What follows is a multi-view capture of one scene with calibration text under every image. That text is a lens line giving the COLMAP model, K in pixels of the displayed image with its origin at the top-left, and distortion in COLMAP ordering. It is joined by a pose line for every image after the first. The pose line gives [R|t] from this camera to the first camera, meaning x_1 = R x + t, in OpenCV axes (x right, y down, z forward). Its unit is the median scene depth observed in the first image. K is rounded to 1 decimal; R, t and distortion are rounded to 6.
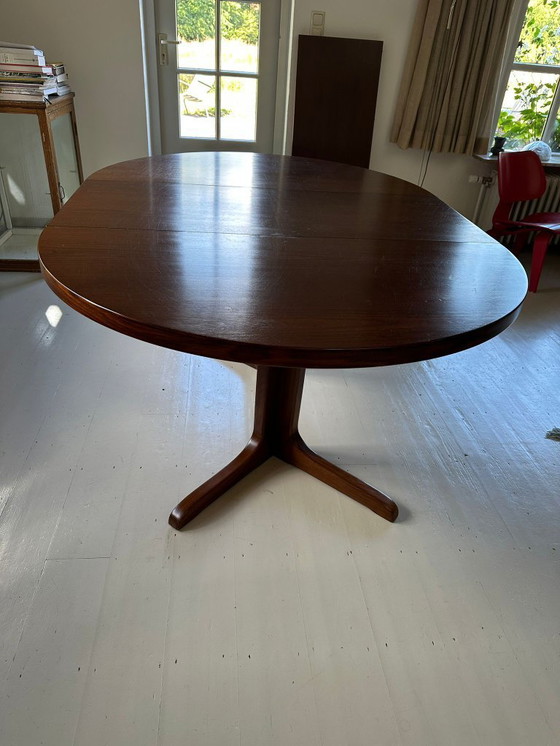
lens RADIAL K [[533.4, 0, 280.0], [0, 533.4, 373.0], [0, 0, 1]] dist [-0.002838, -0.001713]
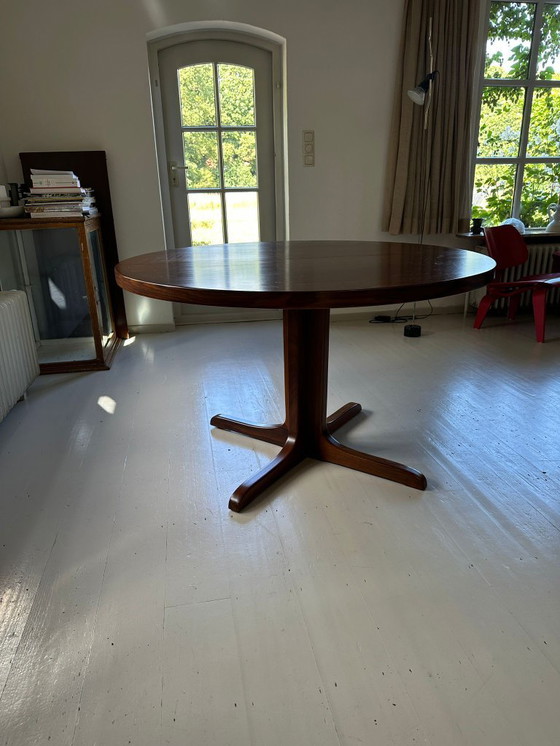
lens RADIAL K [[532.9, 0, 278.1], [0, 532.9, 369.2], [0, 0, 1]] dist [0.003085, -0.000545]
pose [[0.992587, -0.110666, 0.050247, -0.100380], [0.119300, 0.966128, -0.228831, 0.076120], [-0.023221, 0.233129, 0.972168, -0.008829]]
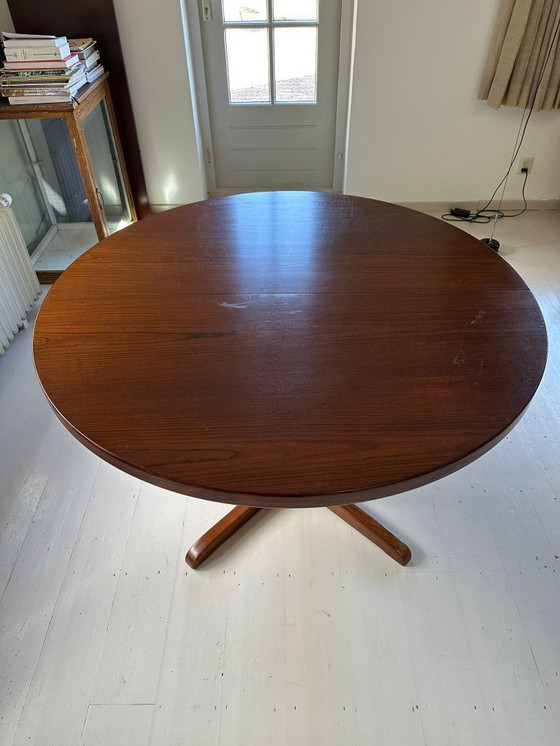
lens RADIAL K [[536.9, 0, 284.4], [0, 536.9, 369.9], [0, 0, 1]] dist [-0.005200, -0.001137]
pose [[0.992654, 0.001887, -0.120973, 0.009100], [0.017718, 0.986832, 0.160776, -0.161639], [0.119683, -0.161738, 0.979549, 0.083209]]
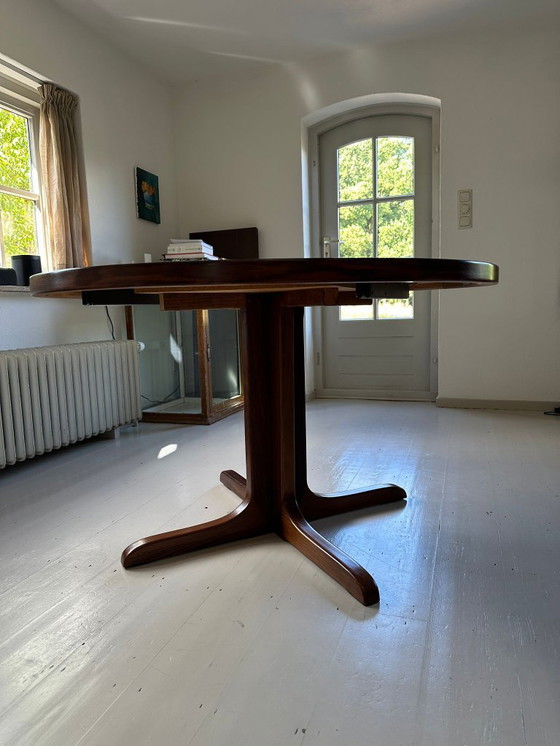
lens RADIAL K [[525.3, 0, 280.0], [0, 525.3, 373.0], [0, 0, 1]] dist [0.006599, -0.000431]
pose [[0.899929, -0.044341, -0.433776, 0.163720], [-0.148473, 0.904207, -0.400457, 0.096587], [0.409980, 0.424787, 0.807139, 0.165958]]
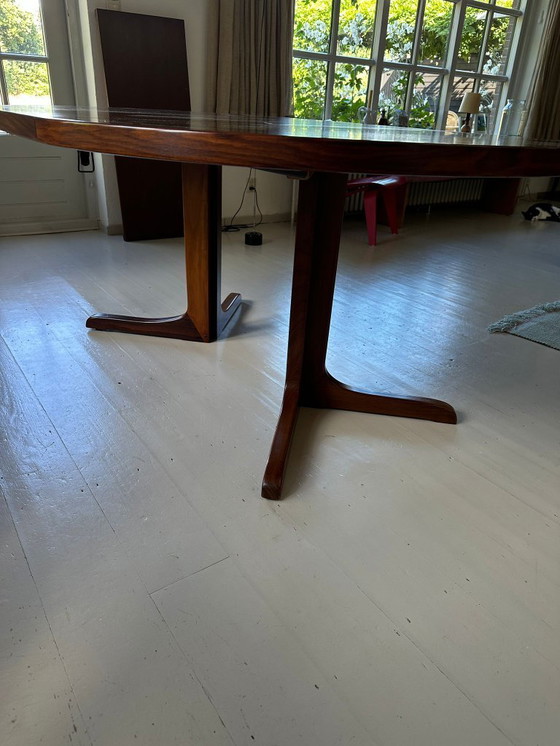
lens RADIAL K [[520.5, 0, 280.0], [0, 520.5, 373.0], [0, 0, 1]] dist [0.086064, -0.126693]
pose [[0.868824, -0.244042, 0.430800, -0.215080], [0.271955, 0.962304, -0.003338, 0.051495], [-0.413746, 0.120058, 0.902441, 0.120272]]
